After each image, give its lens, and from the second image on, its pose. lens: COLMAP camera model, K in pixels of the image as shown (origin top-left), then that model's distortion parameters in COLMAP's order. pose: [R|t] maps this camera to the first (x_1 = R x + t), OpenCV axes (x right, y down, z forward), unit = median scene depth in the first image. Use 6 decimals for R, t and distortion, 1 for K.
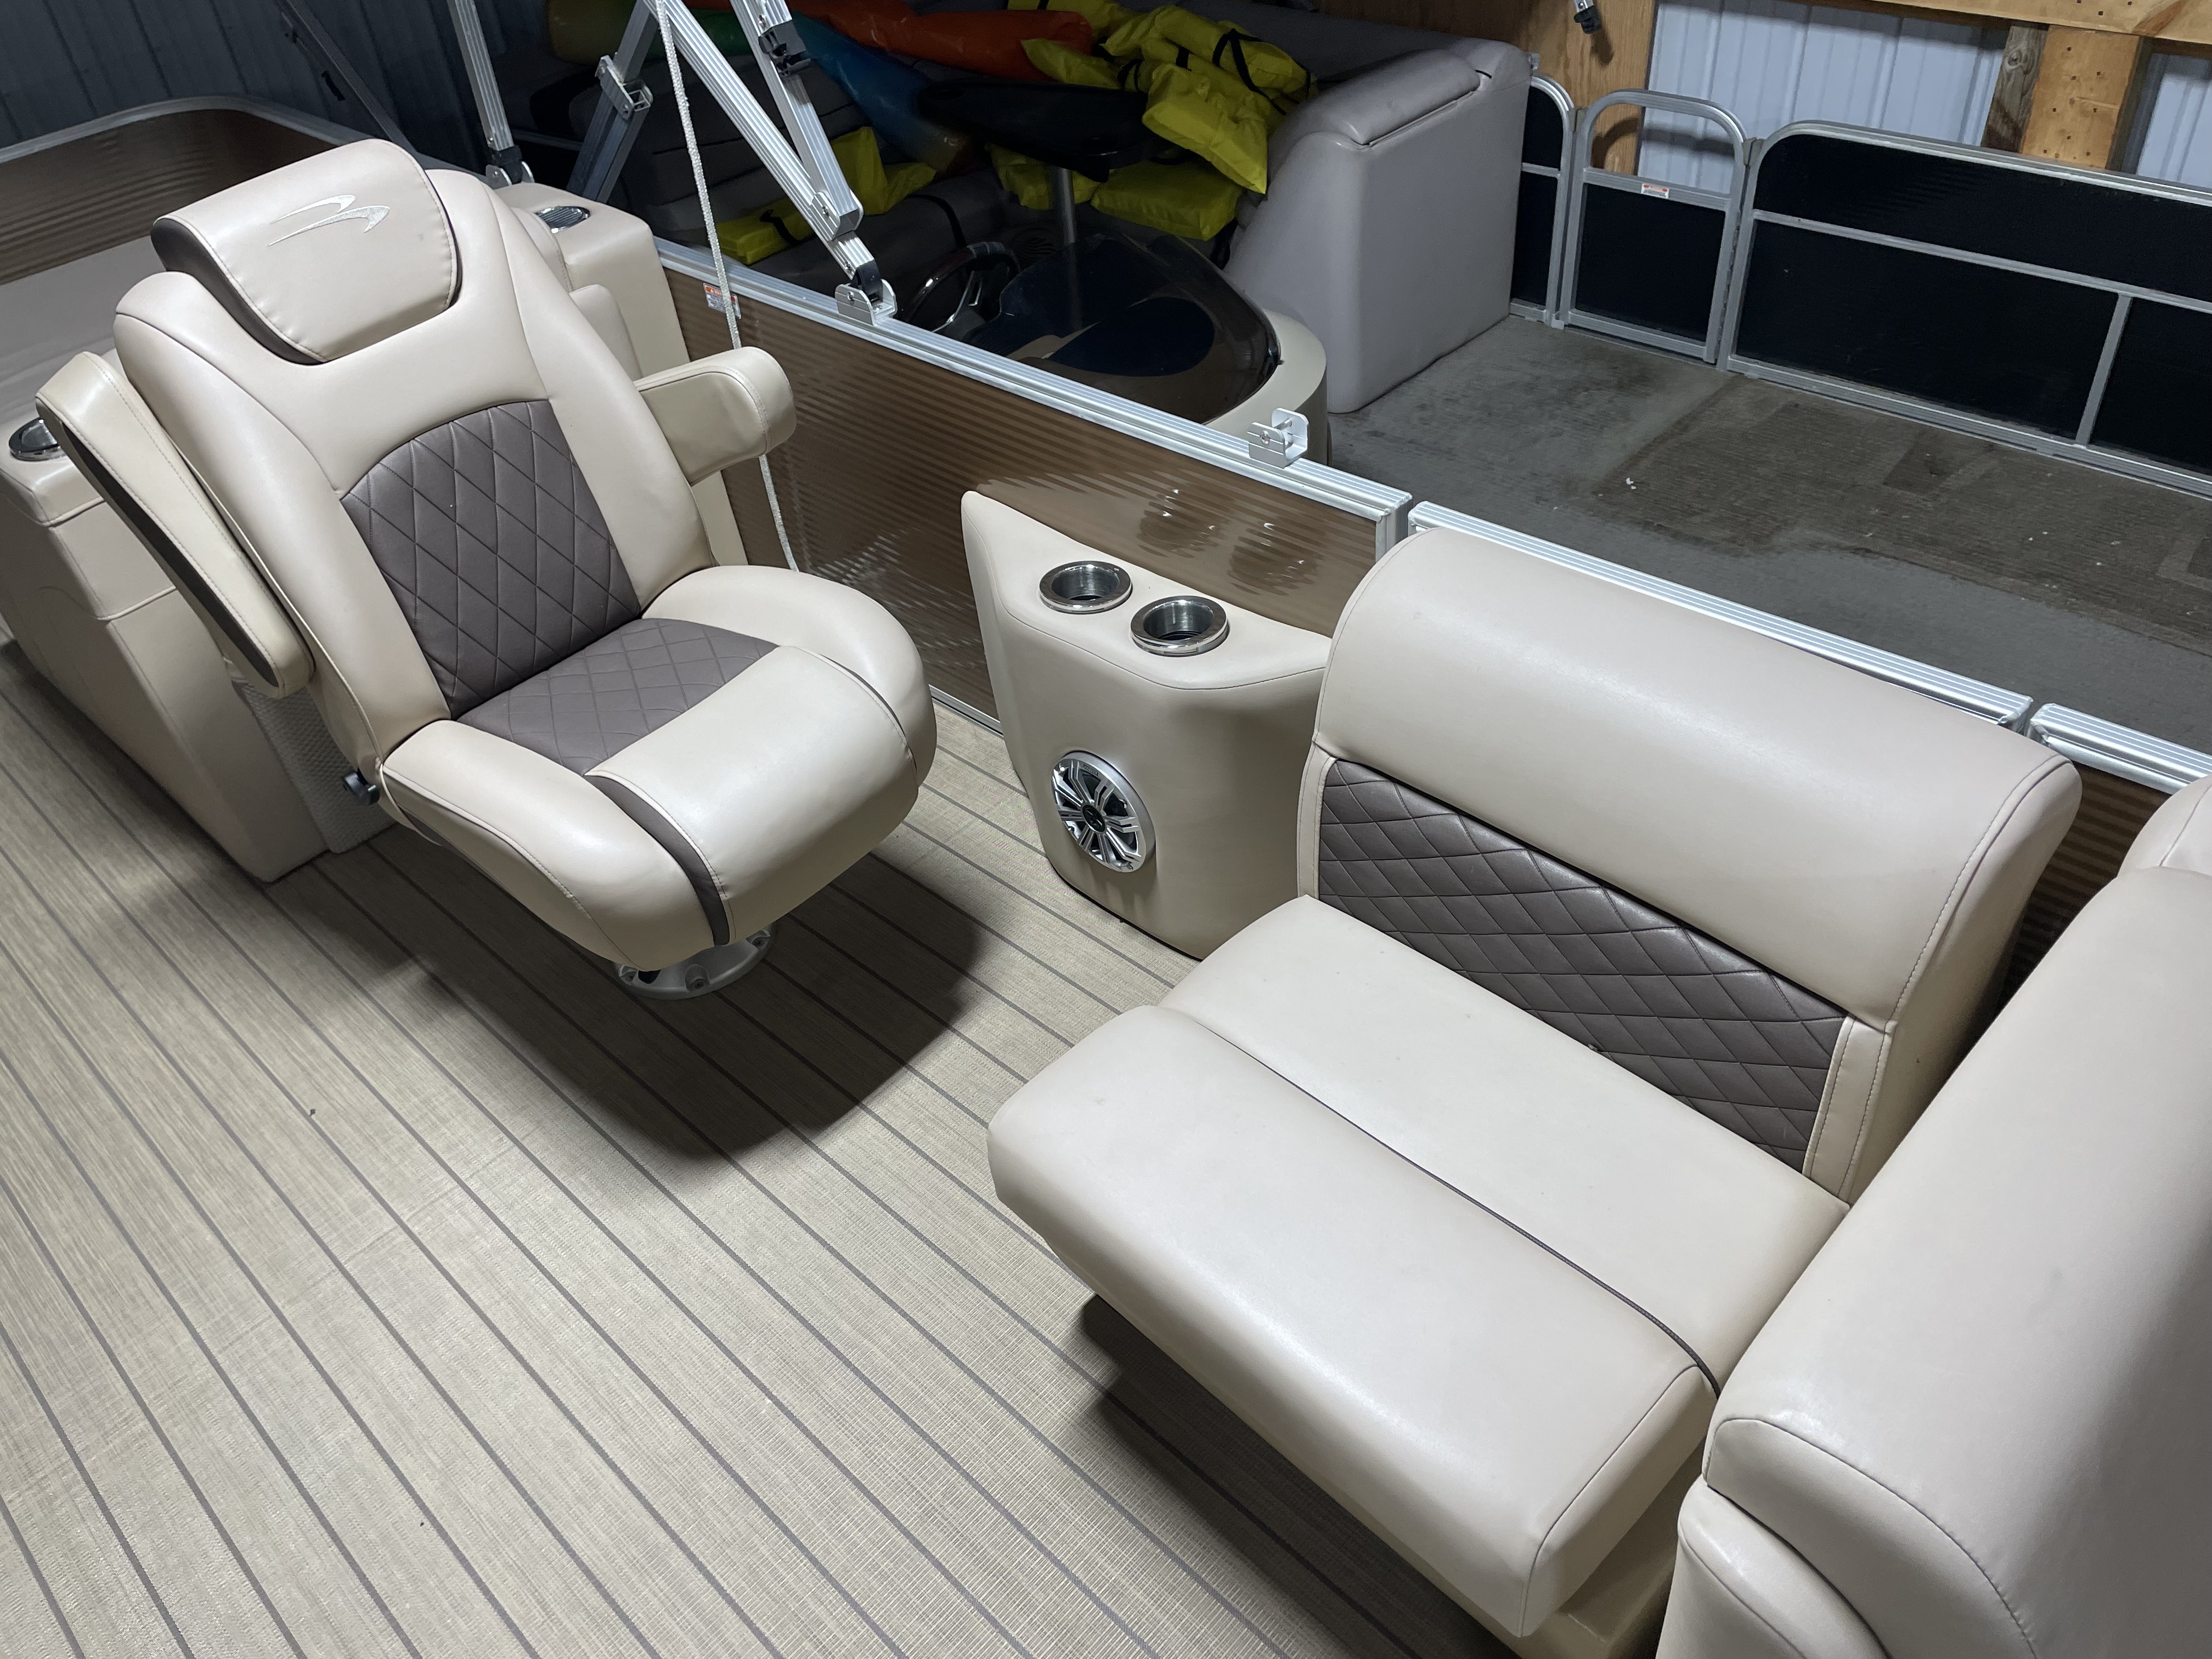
lens RADIAL K [[1669.0, 0, 1087.2], [0, 1669.0, 818.9], [0, 0, 1]] dist [0.070591, -0.091144]
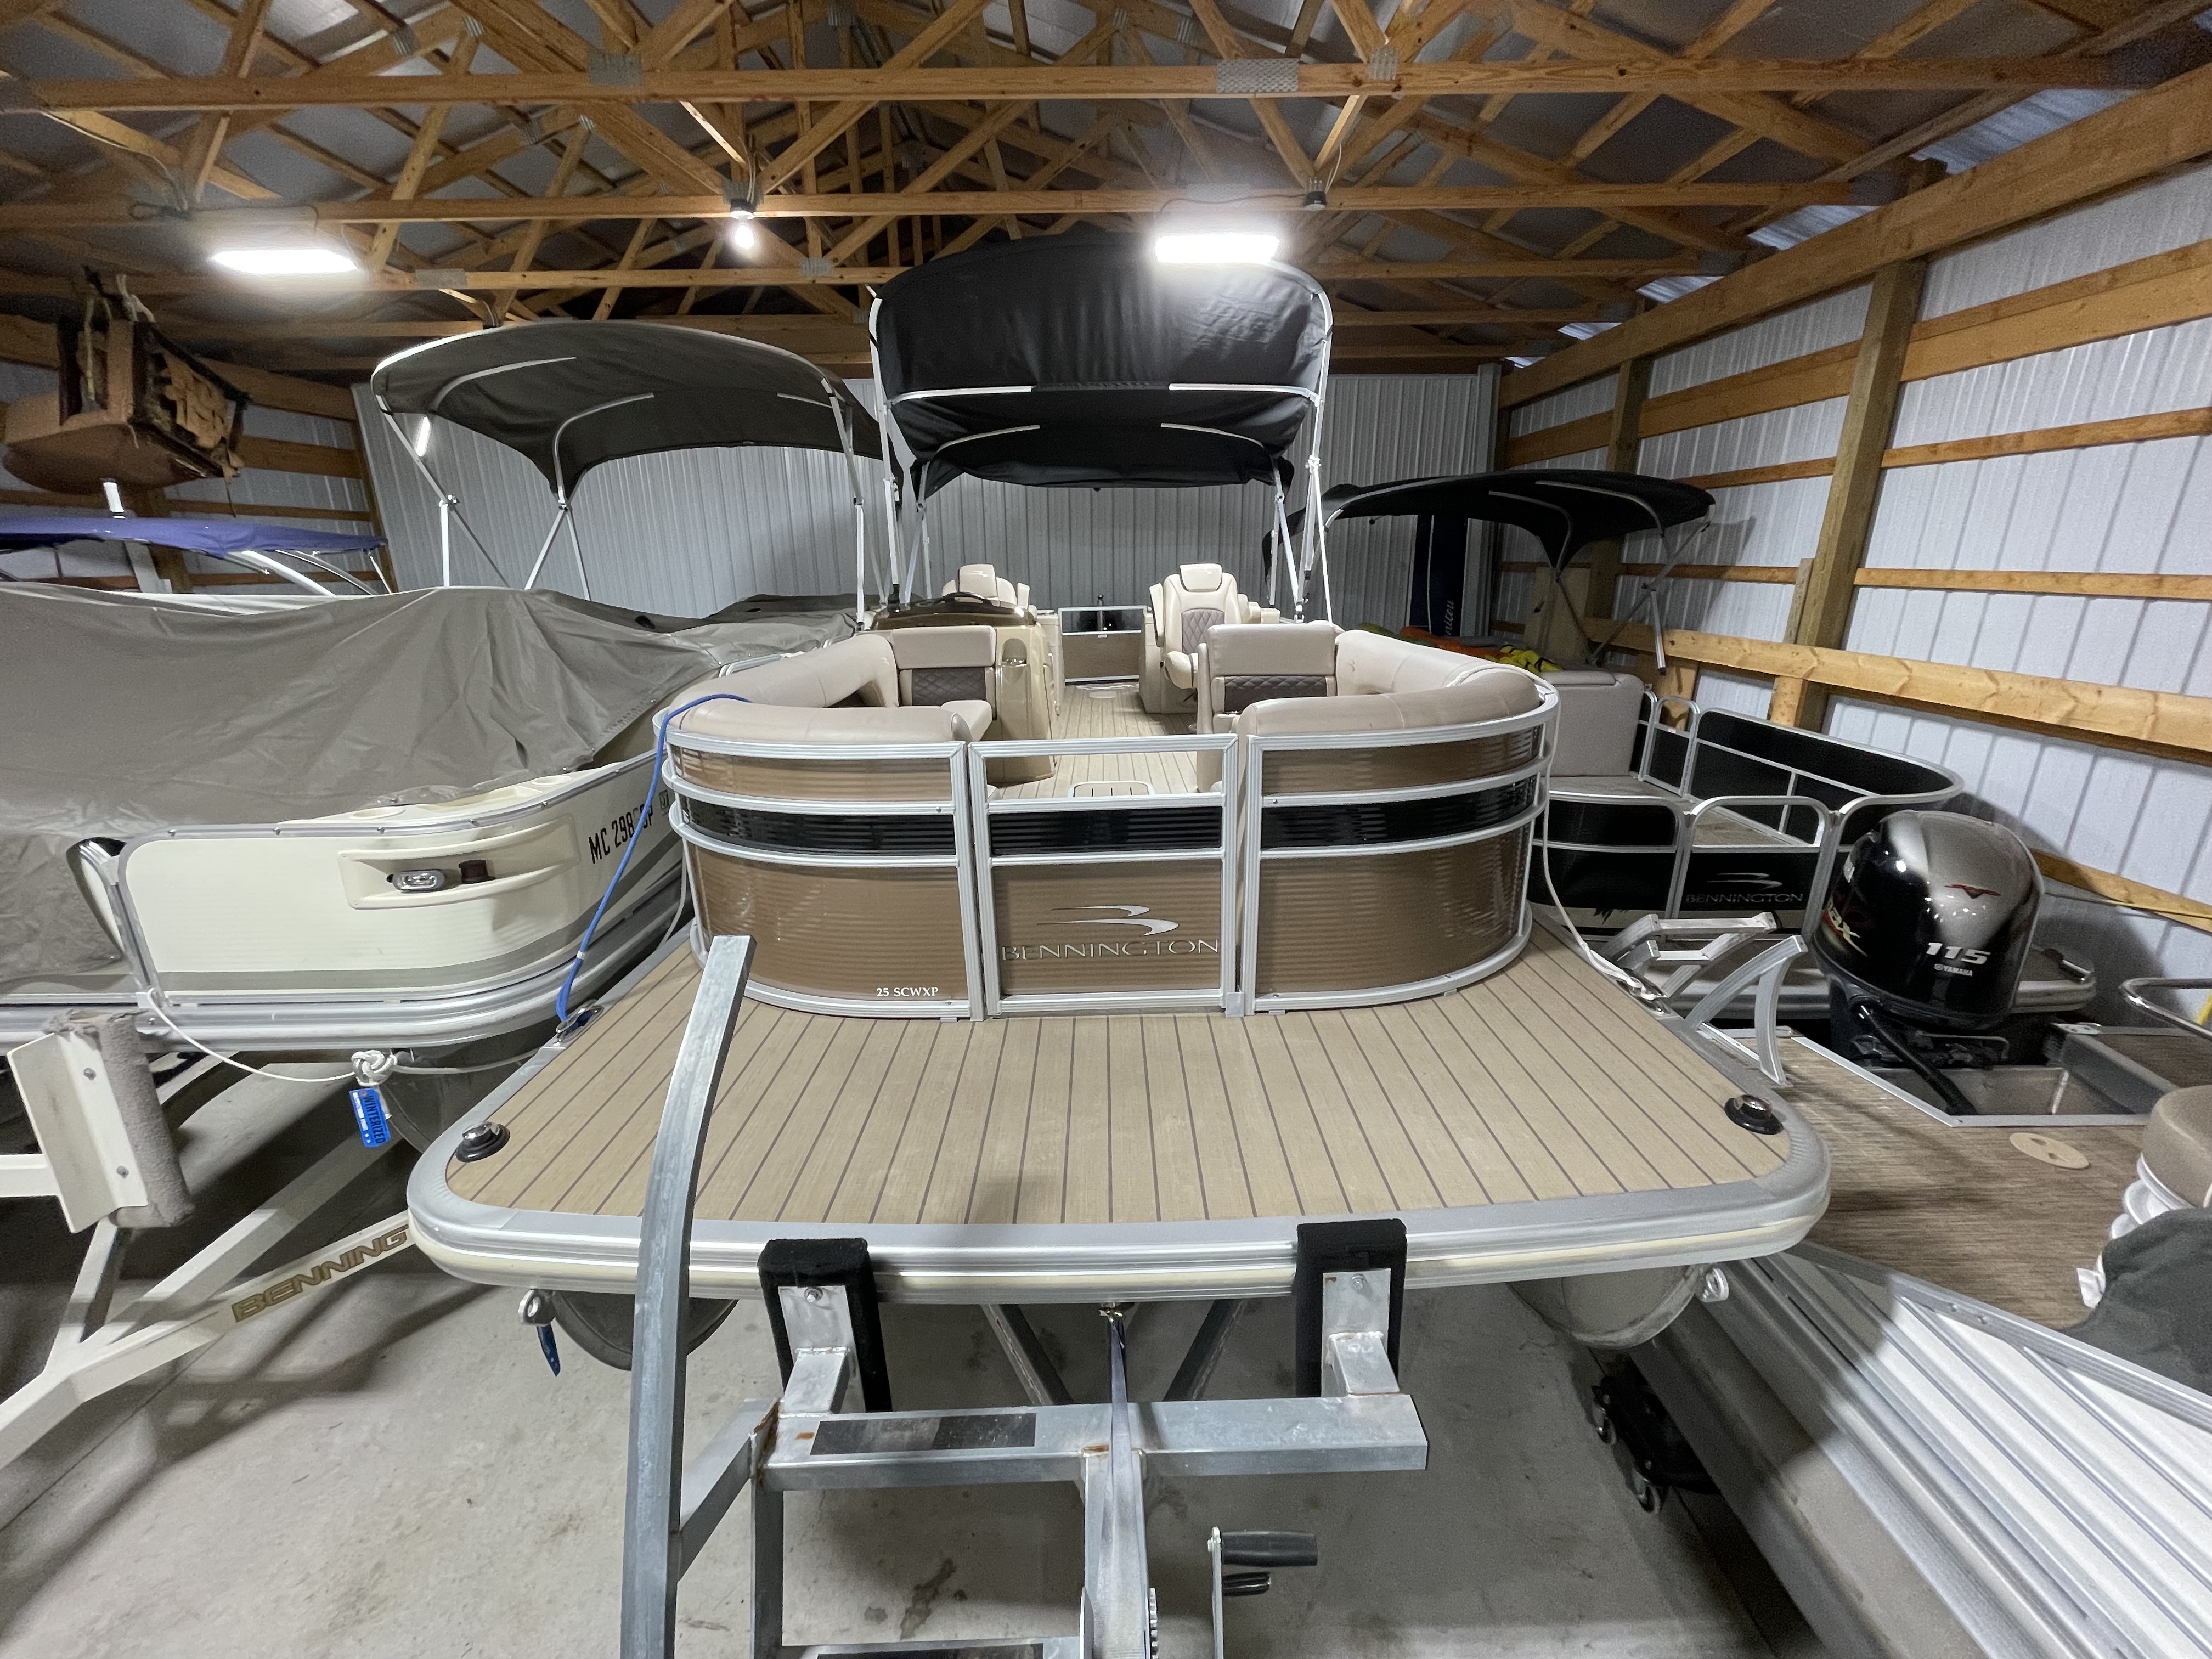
lens RADIAL K [[884.7, 0, 1107.7], [0, 884.7, 843.7], [0, 0, 1]] dist [-0.006810, -0.000420]
pose [[0.709765, 0.304376, -0.635286, 0.646137], [-0.497987, 0.854653, -0.146892, 0.442618], [0.498239, 0.420624, 0.758178, -0.450624]]
